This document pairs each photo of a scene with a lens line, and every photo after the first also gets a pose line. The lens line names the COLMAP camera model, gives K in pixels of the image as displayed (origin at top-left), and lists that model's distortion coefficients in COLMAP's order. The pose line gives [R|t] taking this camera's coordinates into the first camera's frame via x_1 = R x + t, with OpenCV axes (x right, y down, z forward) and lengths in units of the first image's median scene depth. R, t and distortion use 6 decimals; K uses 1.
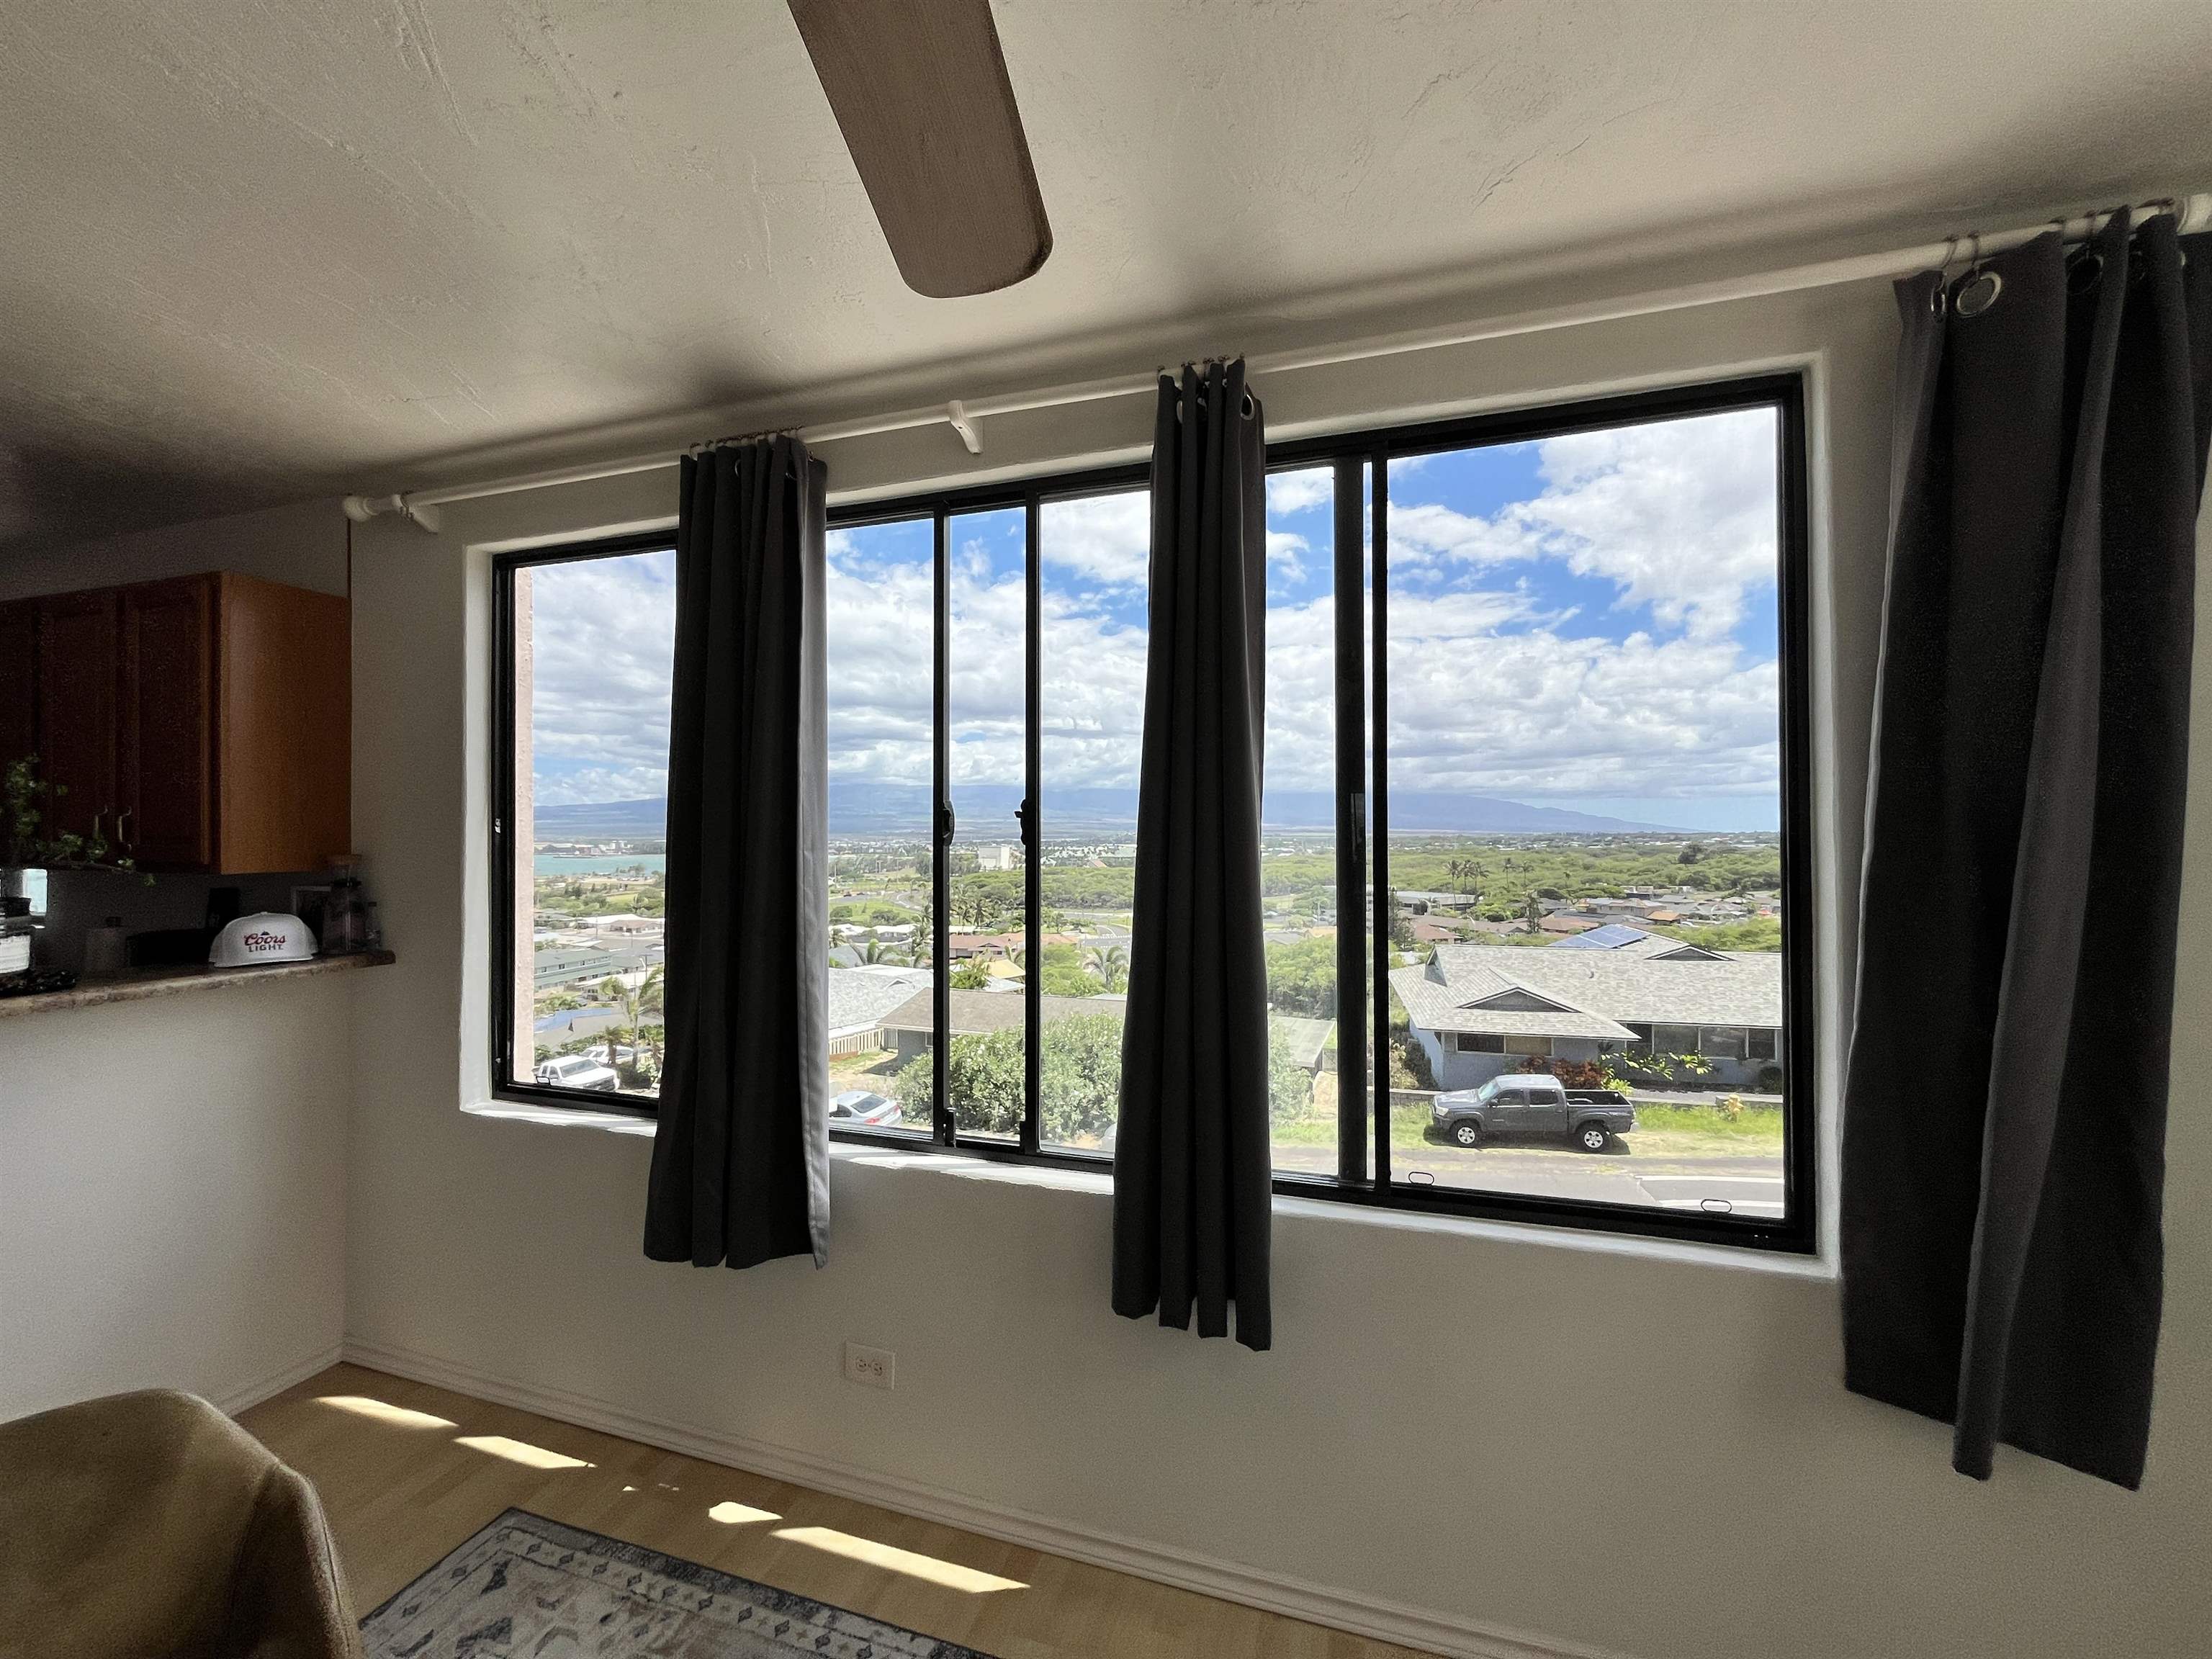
lens RADIAL K [[895.2, 0, 1106.0], [0, 895.2, 829.5], [0, 0, 1]] dist [-0.000104, -0.000983]
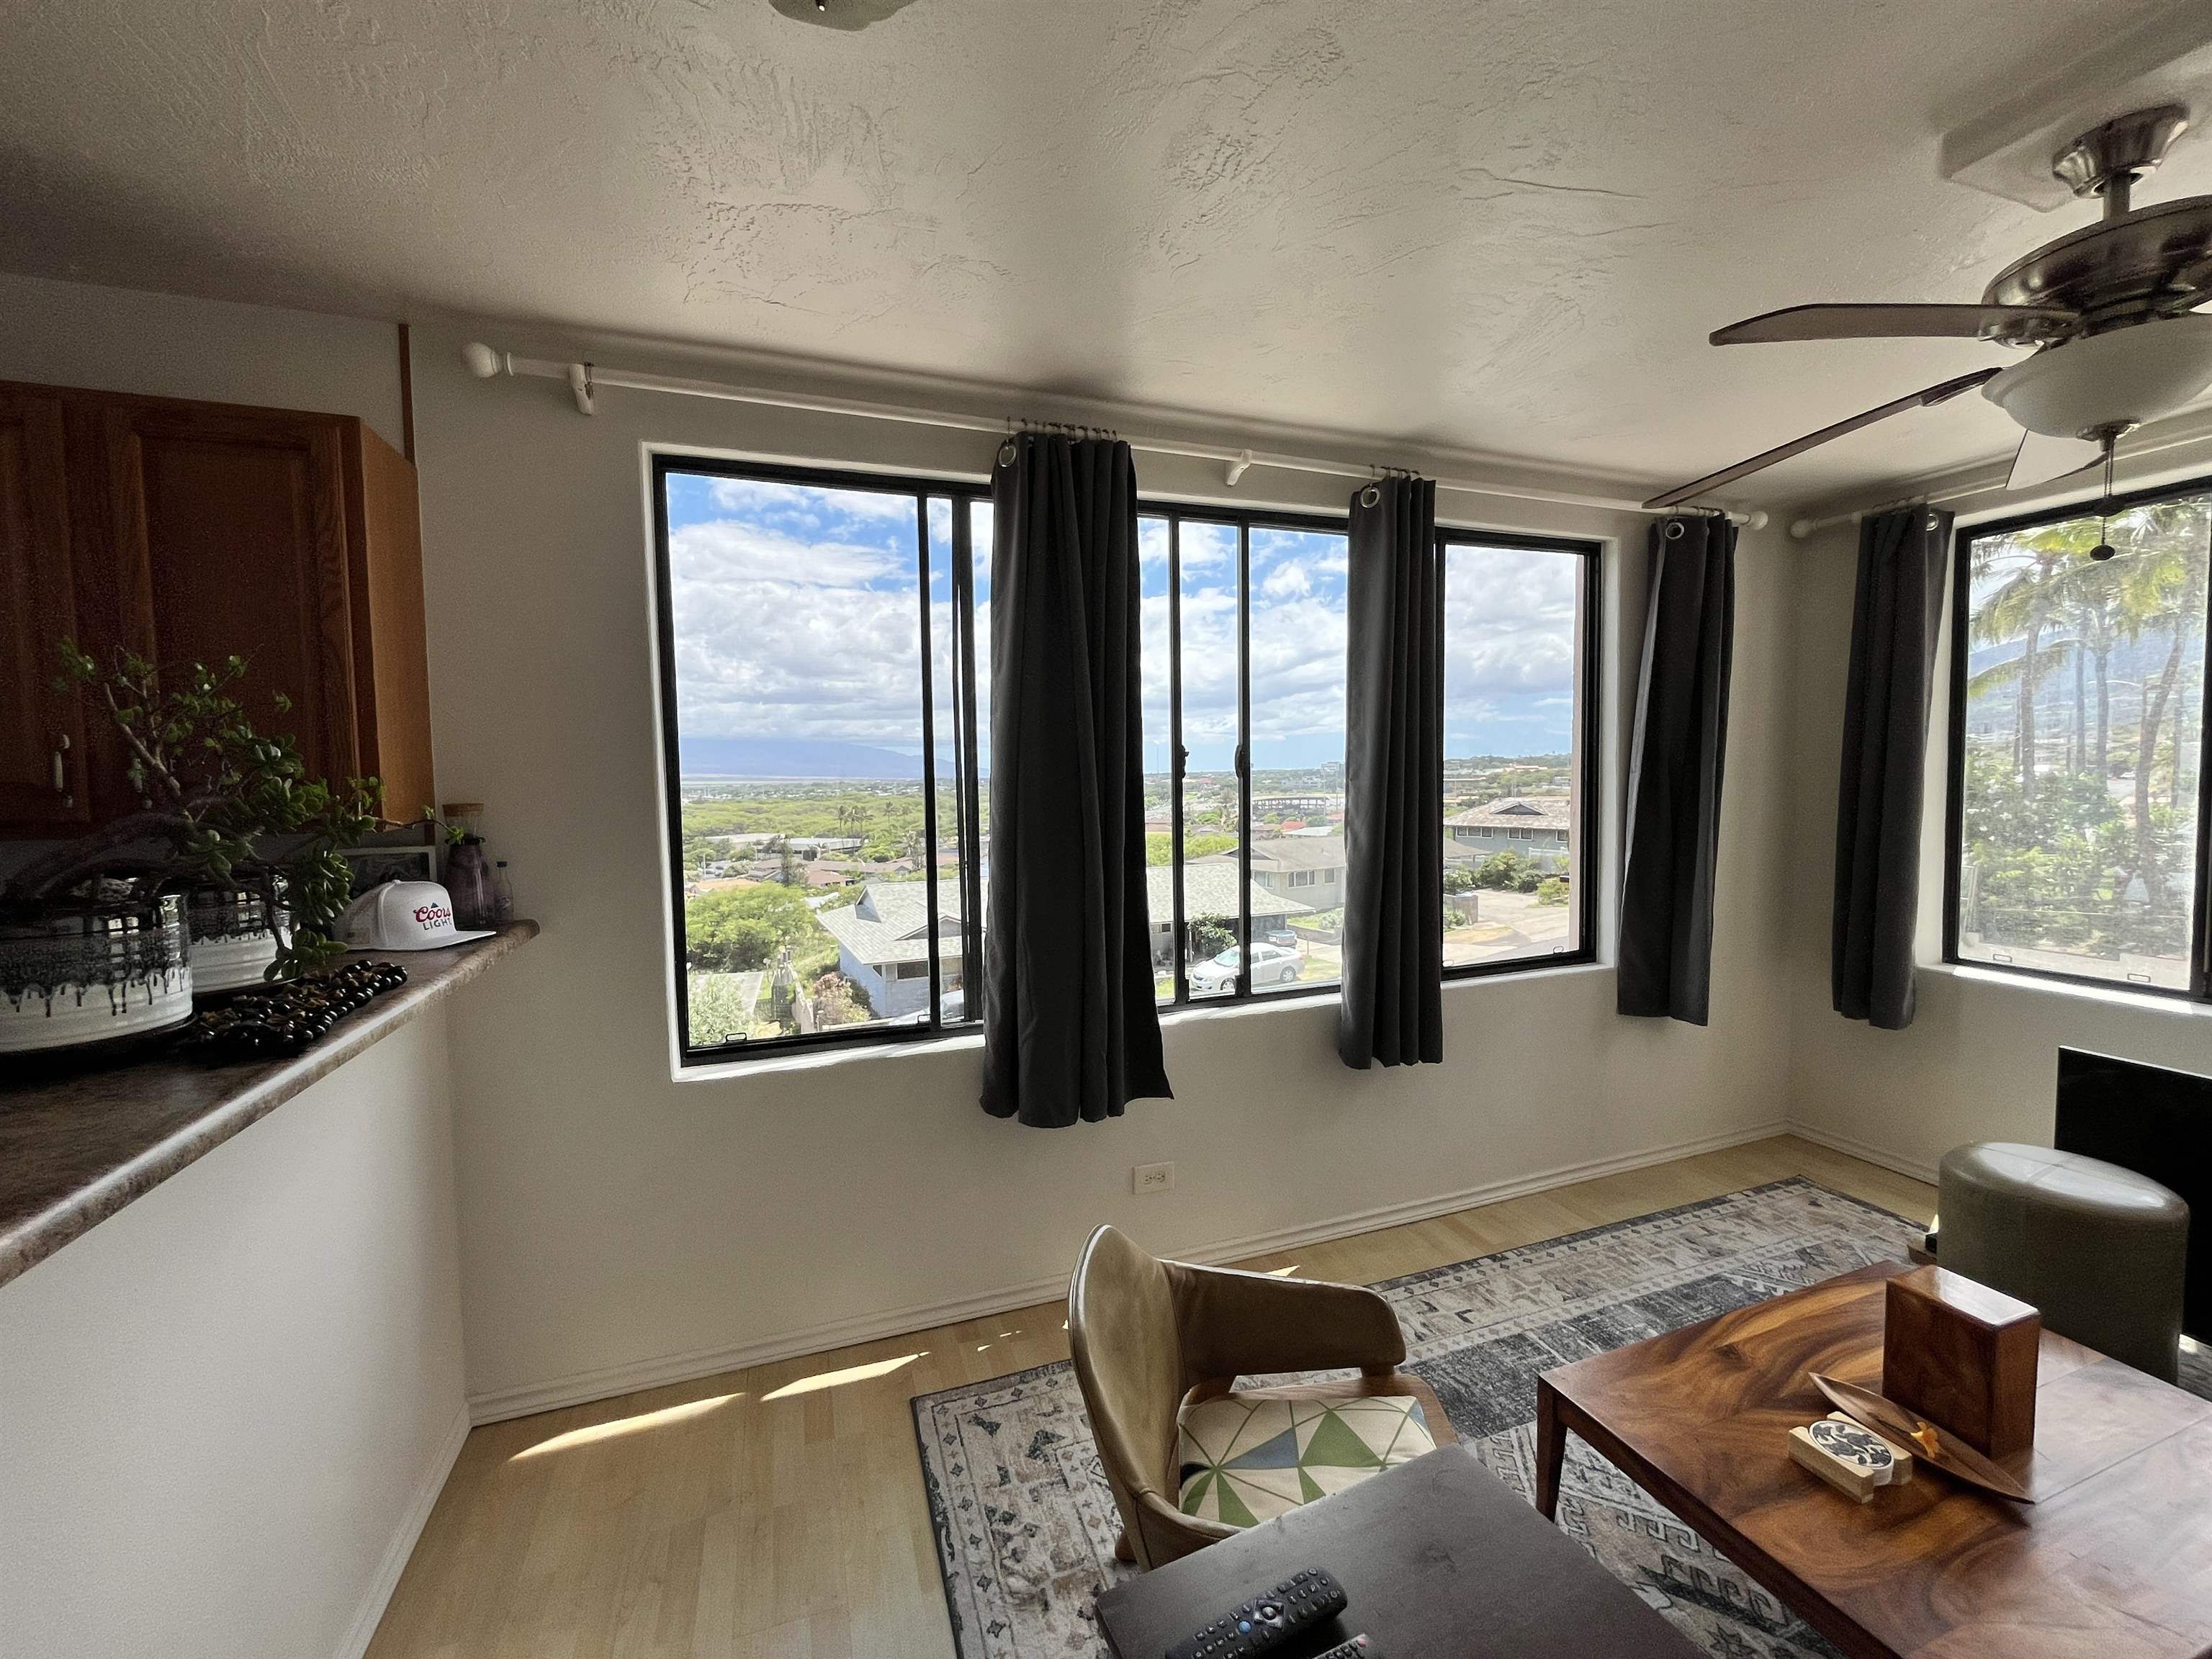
lens RADIAL K [[895.2, 0, 1106.0], [0, 895.2, 829.5], [0, 0, 1]] dist [-0.000104, -0.000983]
pose [[0.786569, -0.045666, 0.615812, -1.109522], [0.009105, 0.998011, 0.062379, 0.009140], [-0.617436, -0.043458, 0.785420, 0.039223]]
